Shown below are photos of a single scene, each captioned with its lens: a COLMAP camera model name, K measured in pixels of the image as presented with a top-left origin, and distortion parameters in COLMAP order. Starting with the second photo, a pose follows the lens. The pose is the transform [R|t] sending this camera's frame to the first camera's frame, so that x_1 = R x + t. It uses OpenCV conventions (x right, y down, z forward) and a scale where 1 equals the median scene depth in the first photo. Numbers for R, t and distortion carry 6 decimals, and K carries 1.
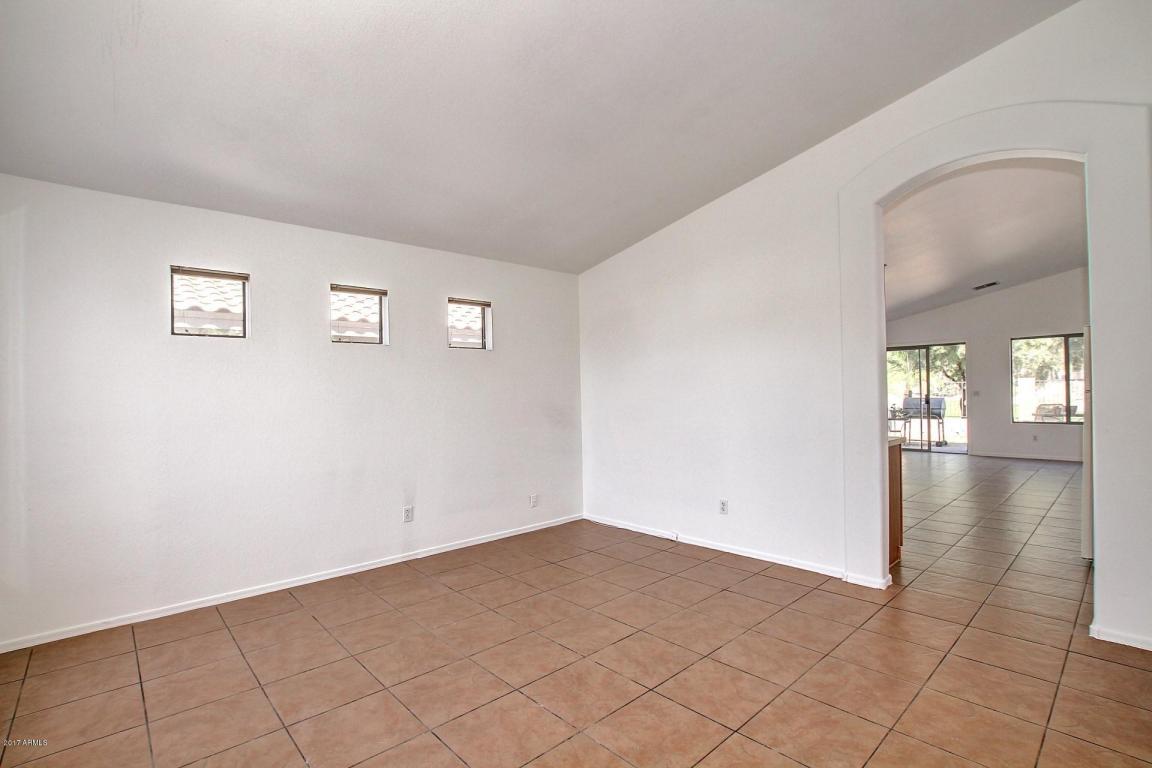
lens RADIAL K [[533.7, 0, 583.6], [0, 533.7, 392.4], [0, 0, 1]] dist [-0.030250, 0.001153]
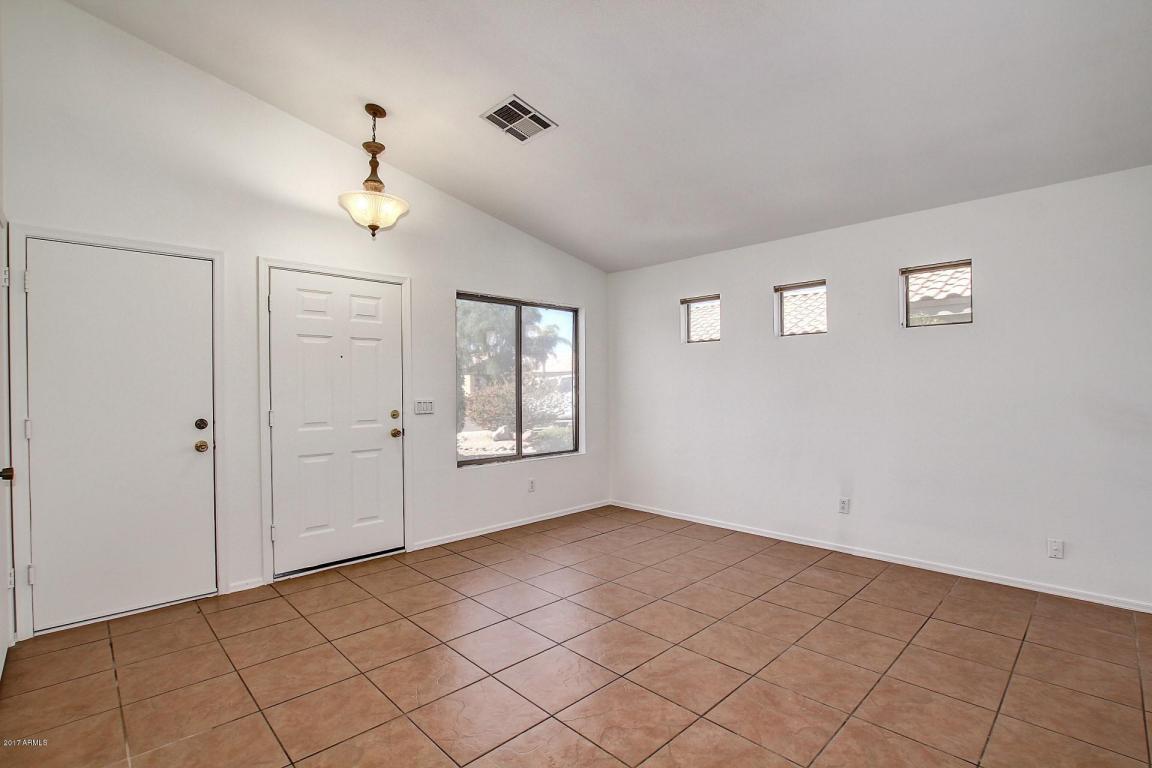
lens RADIAL K [[533.7, 0, 574.2], [0, 533.7, 385.2], [0, 0, 1]] dist [-0.030250, 0.001153]
pose [[0.016390, 0.016527, -0.999729, 0.915032], [0.006295, 0.999842, 0.016632, -0.015544], [0.999846, -0.006566, 0.016284, 0.717519]]
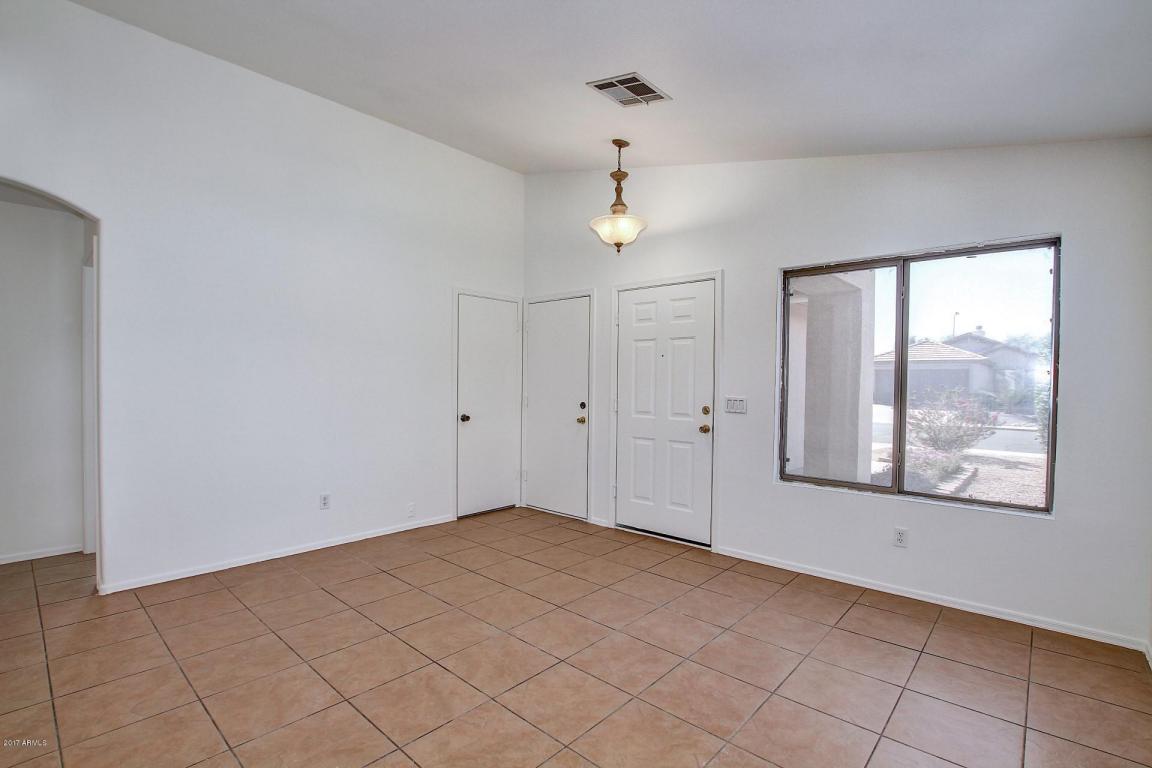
lens RADIAL K [[533.7, 0, 581.1], [0, 533.7, 386.2], [0, 0, 1]] dist [-0.030250, 0.001153]
pose [[-0.996049, 0.008057, -0.088436, -0.060327], [0.007262, 0.999930, 0.009306, 0.002499], [0.088505, 0.008627, -0.996038, 1.662696]]
